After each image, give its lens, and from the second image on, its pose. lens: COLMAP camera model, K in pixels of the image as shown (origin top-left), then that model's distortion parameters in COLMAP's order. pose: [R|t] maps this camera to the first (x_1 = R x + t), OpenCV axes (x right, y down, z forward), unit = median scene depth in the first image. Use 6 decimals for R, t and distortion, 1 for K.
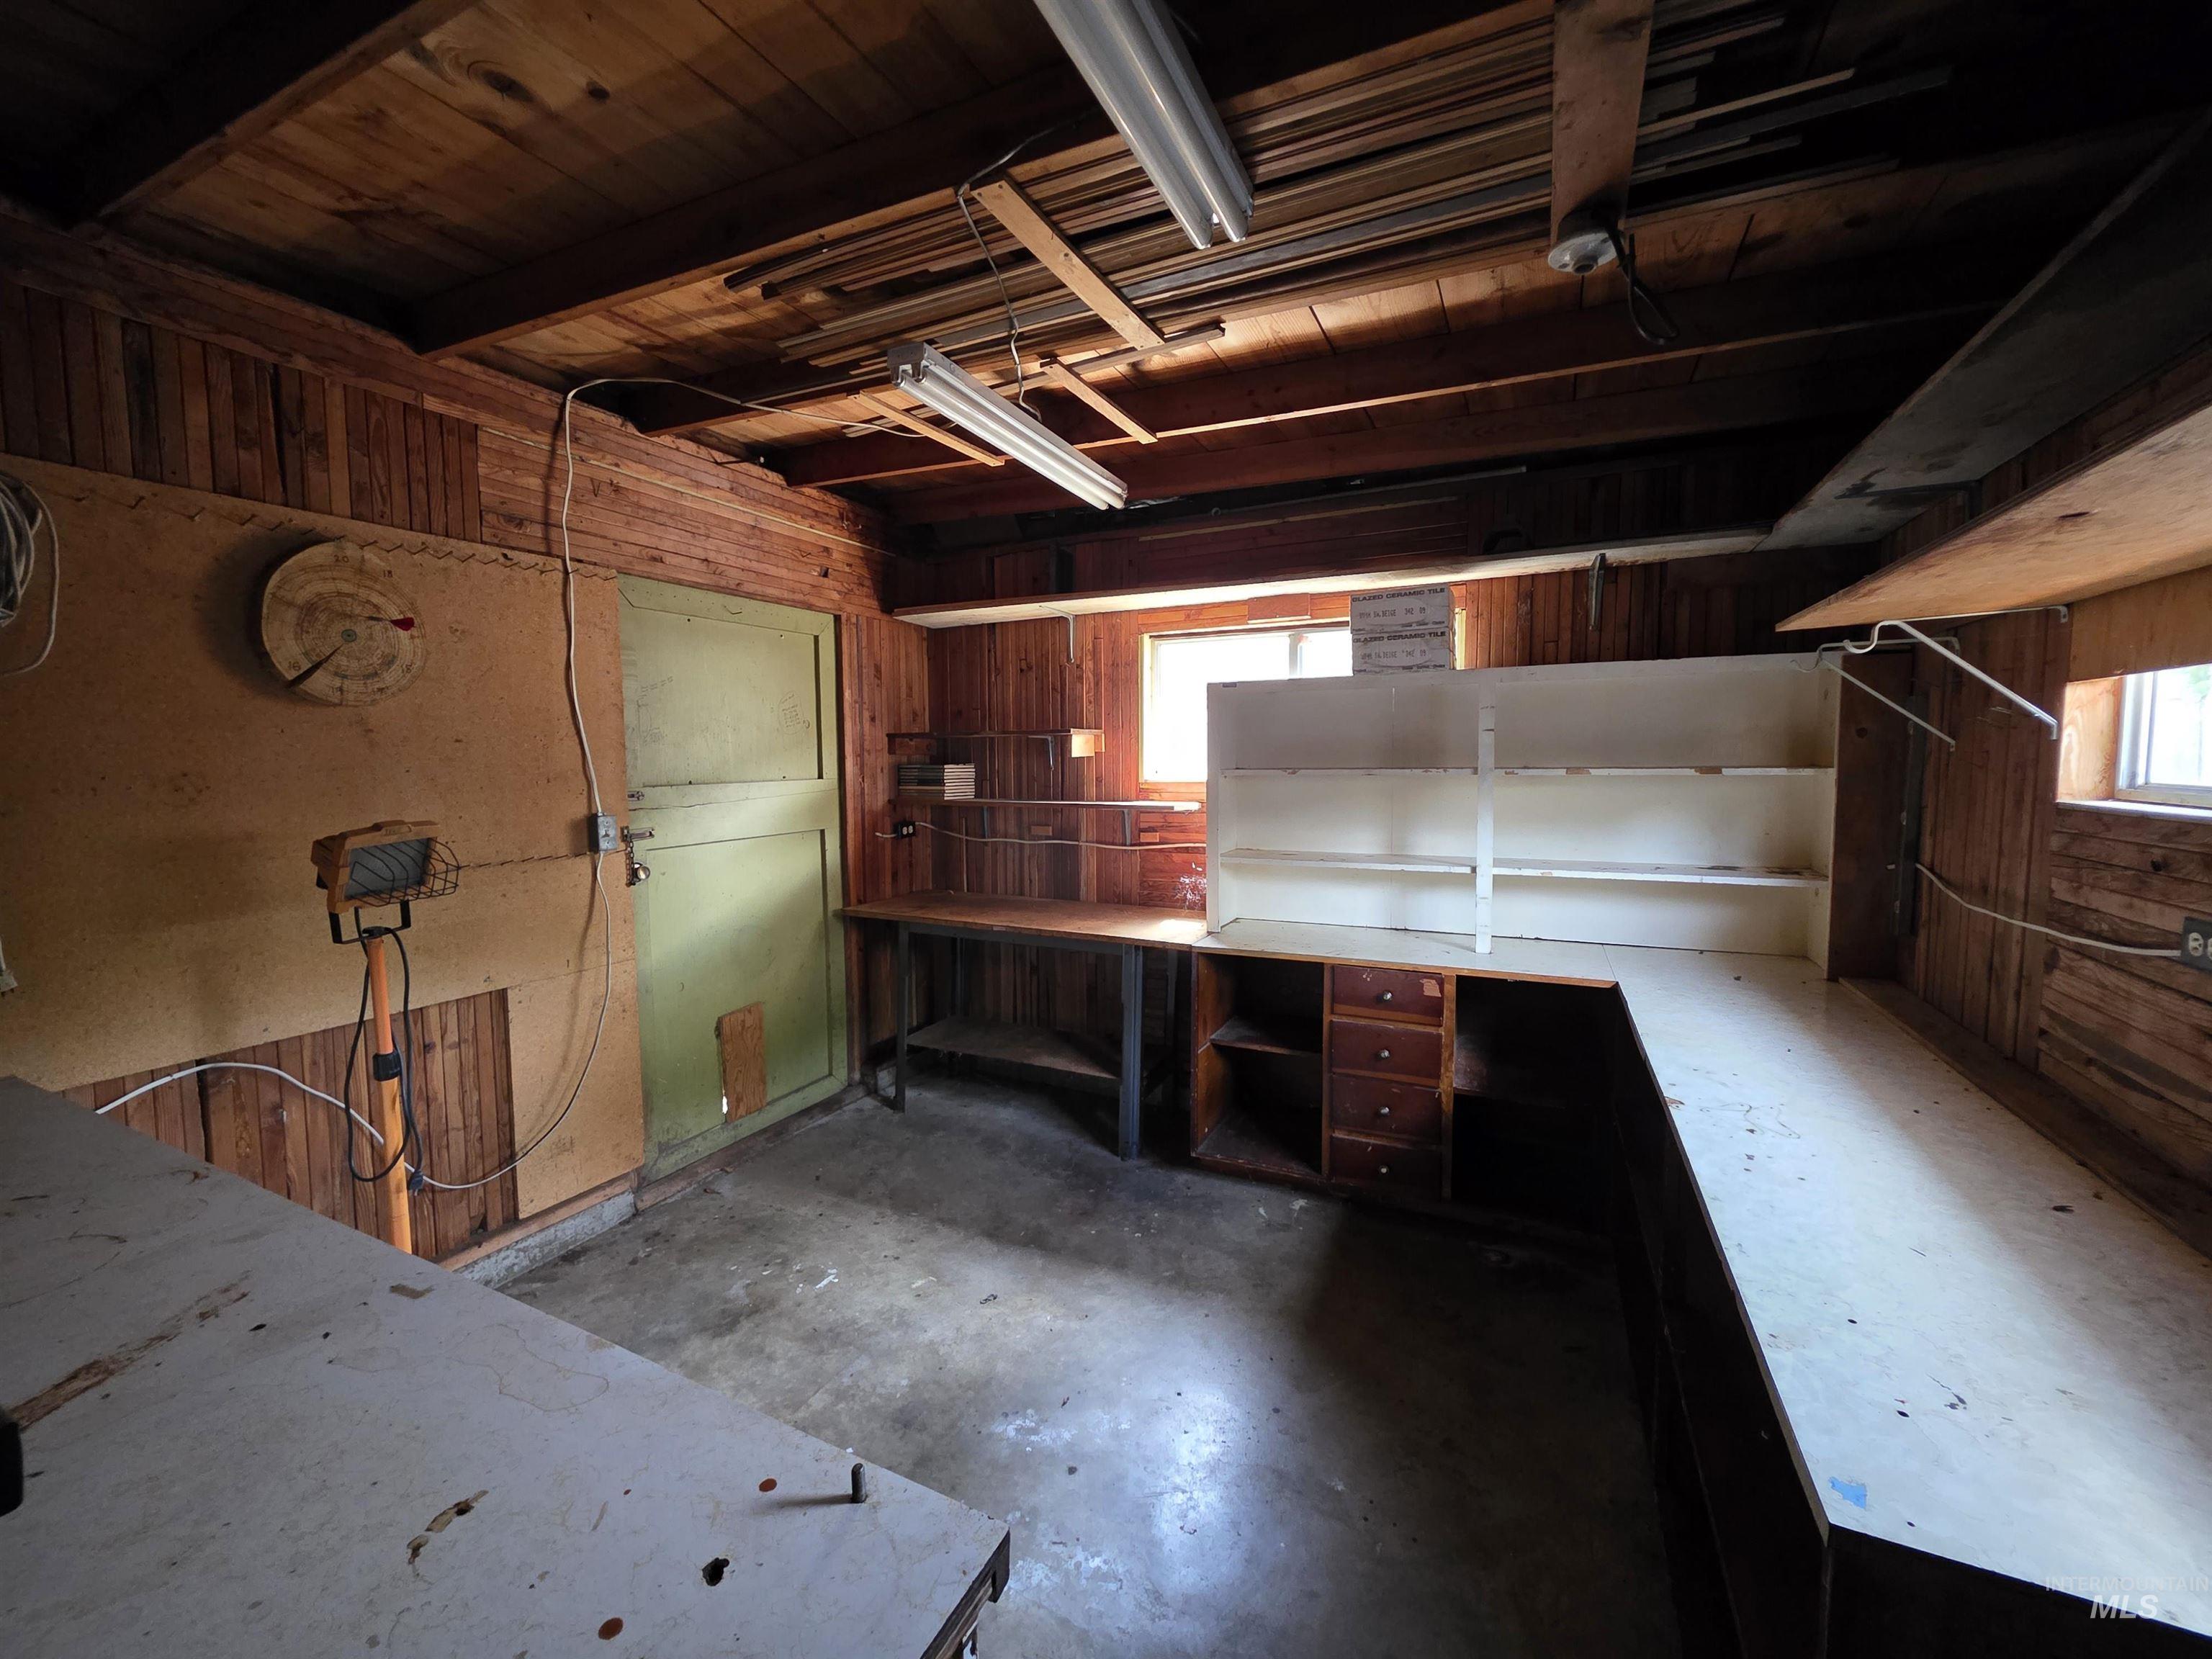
lens RADIAL K [[882.1, 0, 1101.8], [0, 882.1, 813.8], [0, 0, 1]] dist [0.001754, -0.000339]
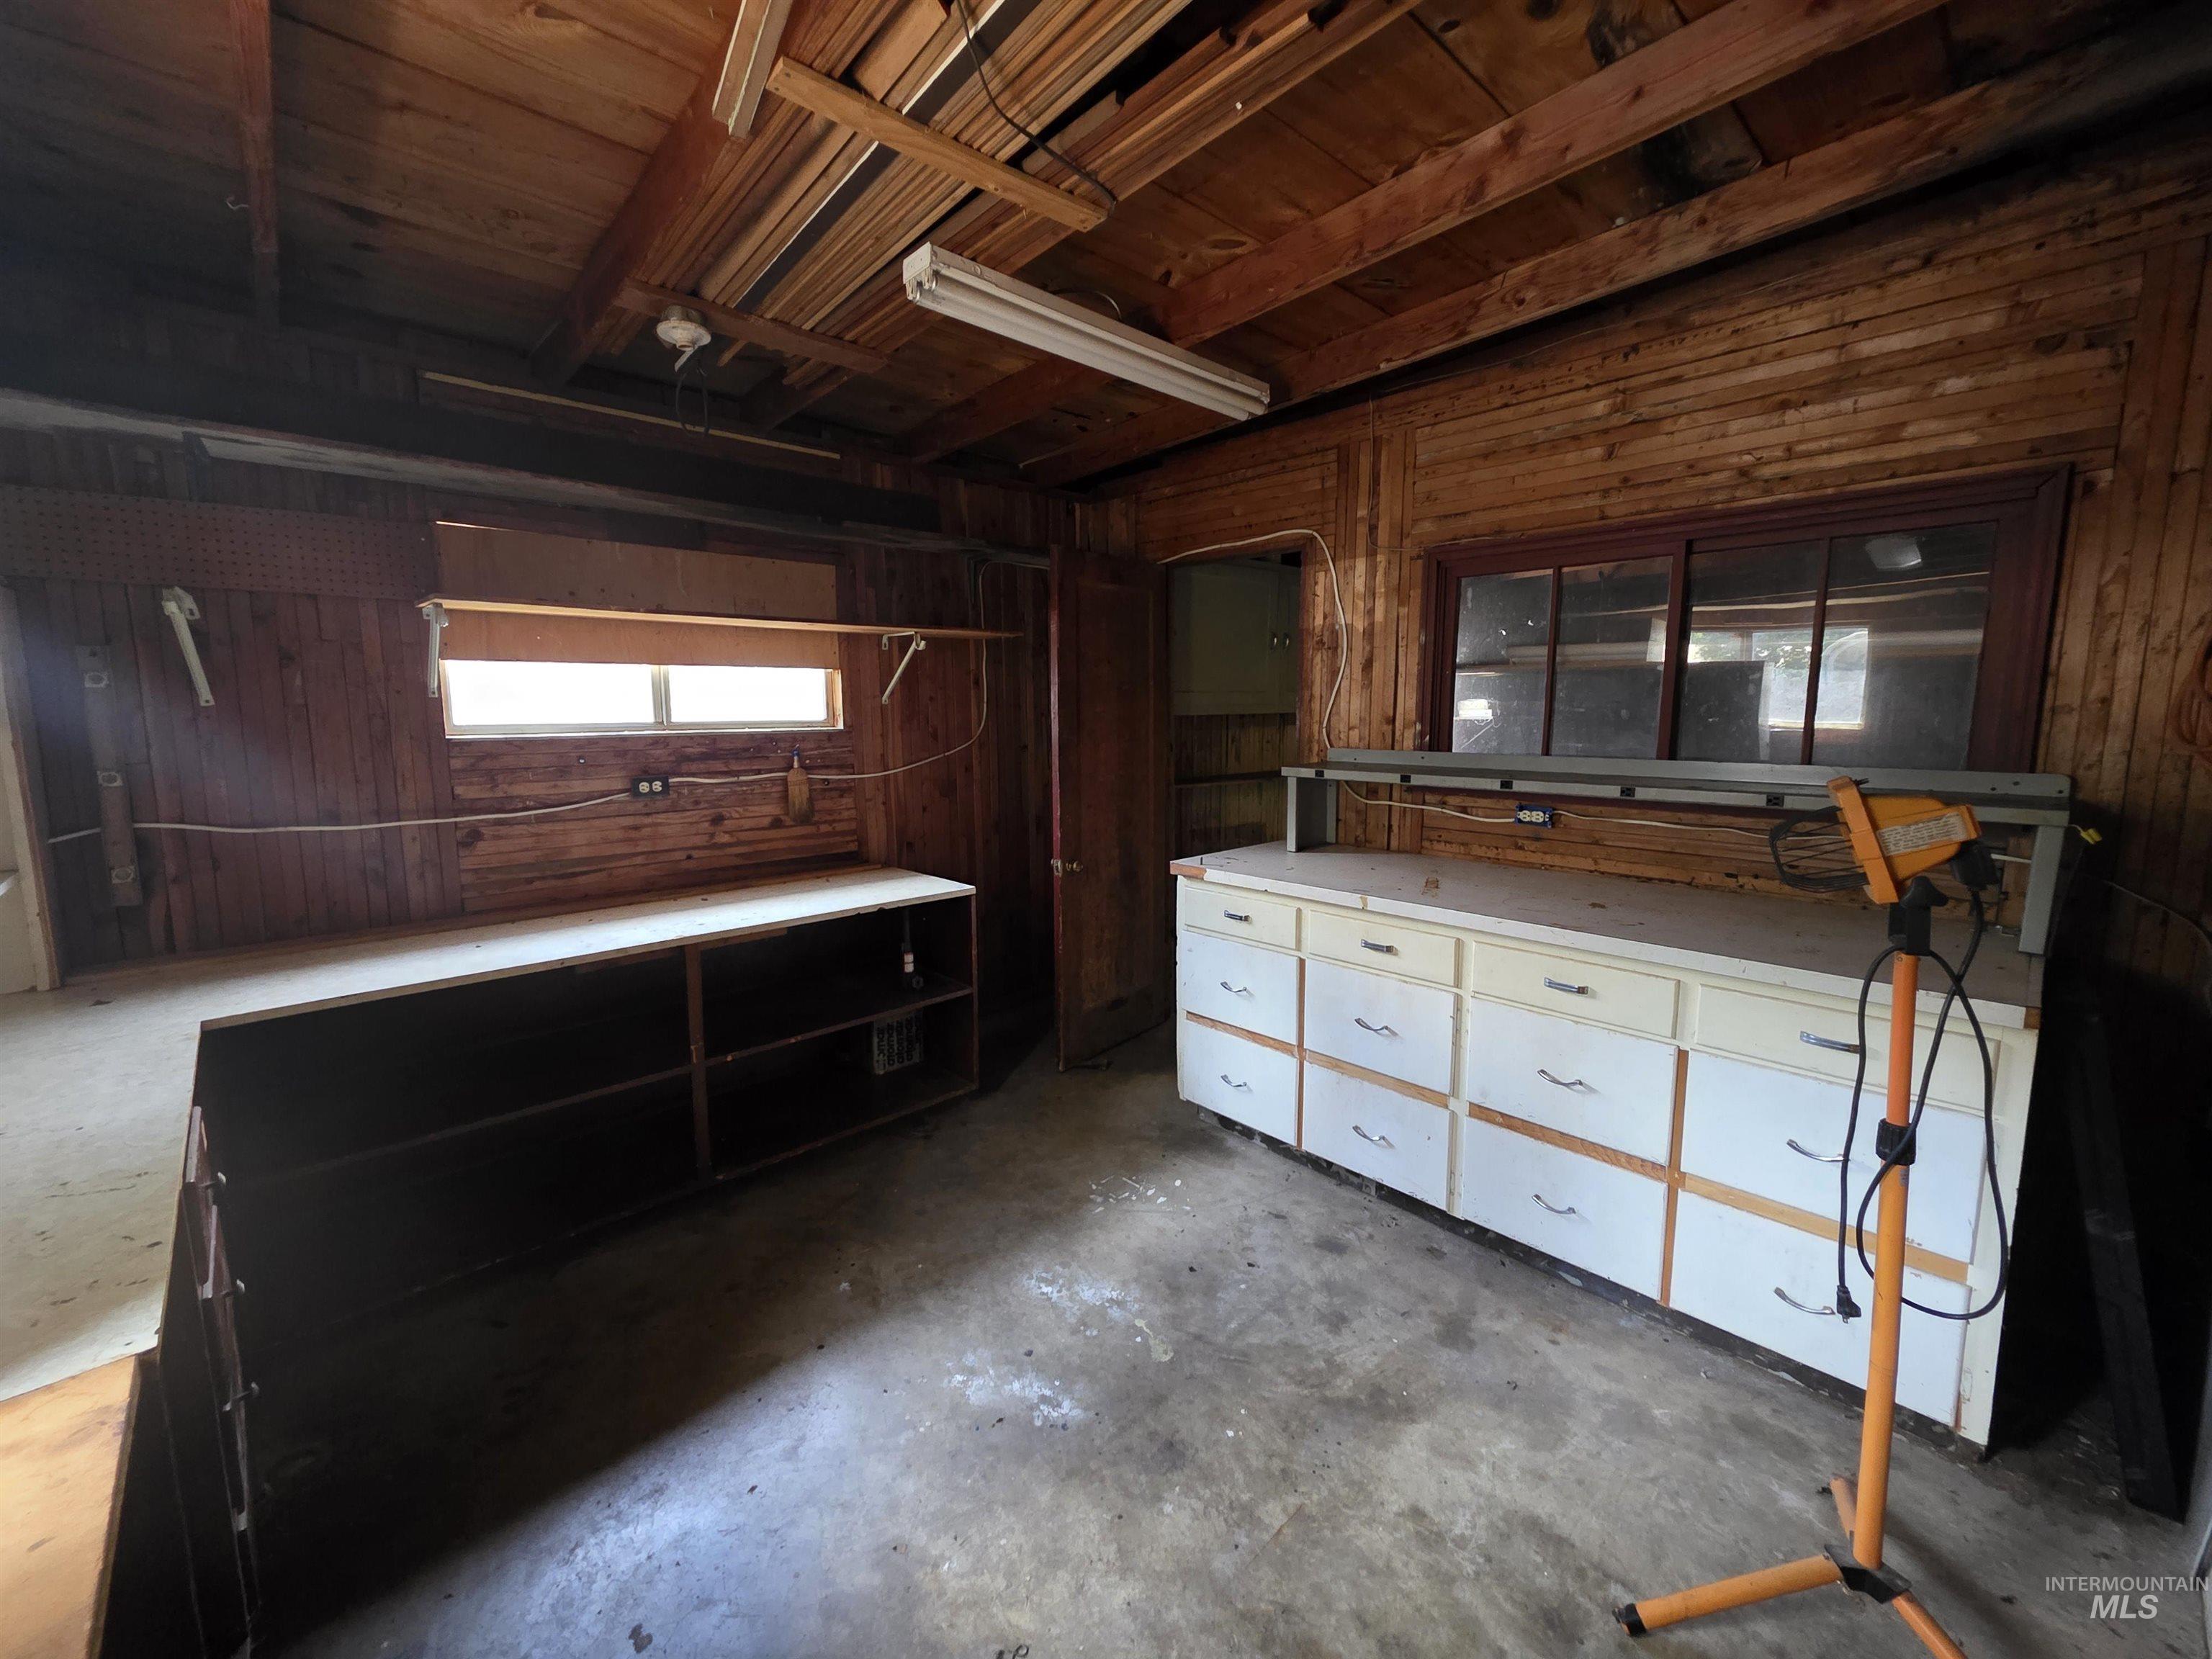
lens RADIAL K [[882.1, 0, 1101.8], [0, 882.1, 813.8], [0, 0, 1]] dist [0.001754, -0.000339]
pose [[-0.936761, -0.035591, 0.348155, -0.435868], [0.031094, 0.982417, 0.184094, -0.107446], [-0.348585, 0.183277, -0.919183, 1.692179]]
